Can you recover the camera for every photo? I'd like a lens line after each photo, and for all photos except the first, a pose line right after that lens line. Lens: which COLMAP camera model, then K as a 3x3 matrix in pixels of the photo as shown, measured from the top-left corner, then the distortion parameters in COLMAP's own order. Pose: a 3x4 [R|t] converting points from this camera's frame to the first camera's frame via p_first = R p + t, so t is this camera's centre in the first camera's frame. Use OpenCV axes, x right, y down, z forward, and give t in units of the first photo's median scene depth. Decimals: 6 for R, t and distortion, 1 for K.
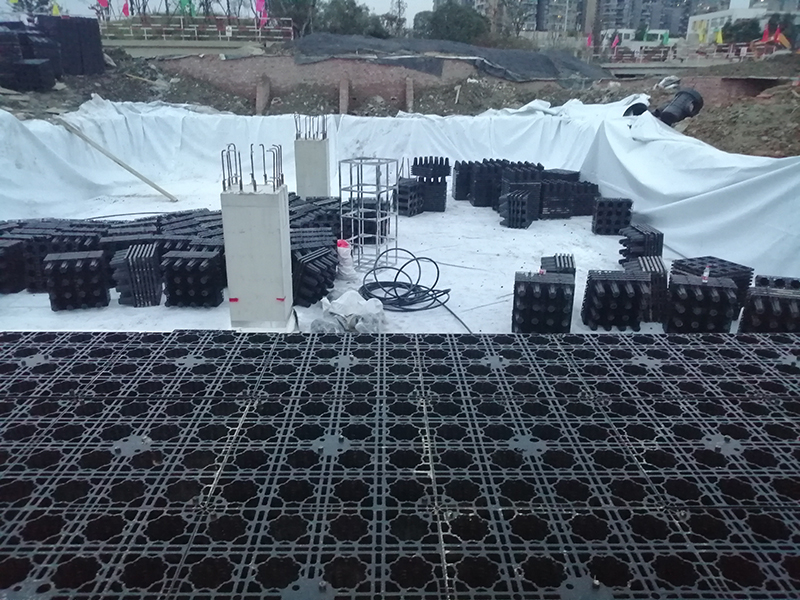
lens RADIAL K [[629.3, 0, 399.9], [0, 629.3, 299.0], [0, 0, 1]] dist [0.014446, -0.021789]
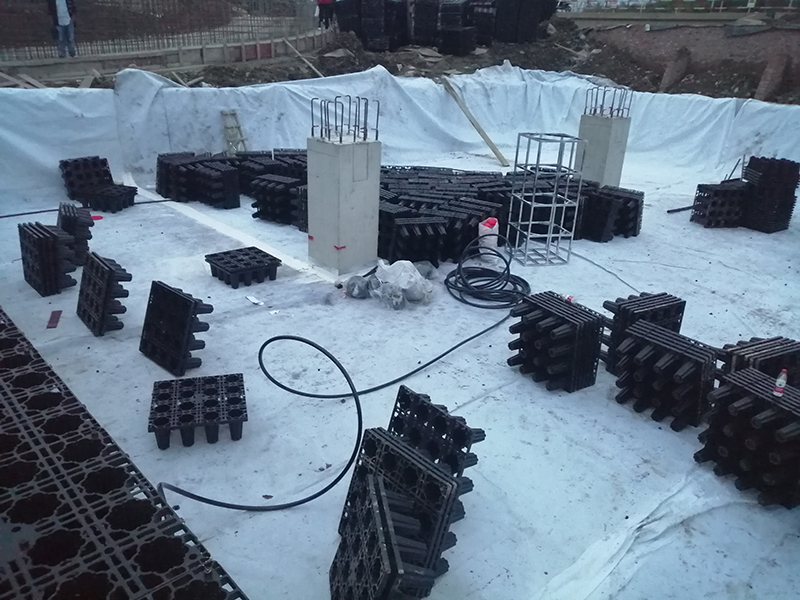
lens RADIAL K [[629.3, 0, 396.7], [0, 629.3, 297.0], [0, 0, 1]] dist [0.014446, -0.021789]
pose [[0.666300, 0.297885, -0.683600, 0.238396], [-0.279851, 0.949627, 0.141040, -0.037621], [0.691179, 0.097331, 0.716100, 0.128222]]
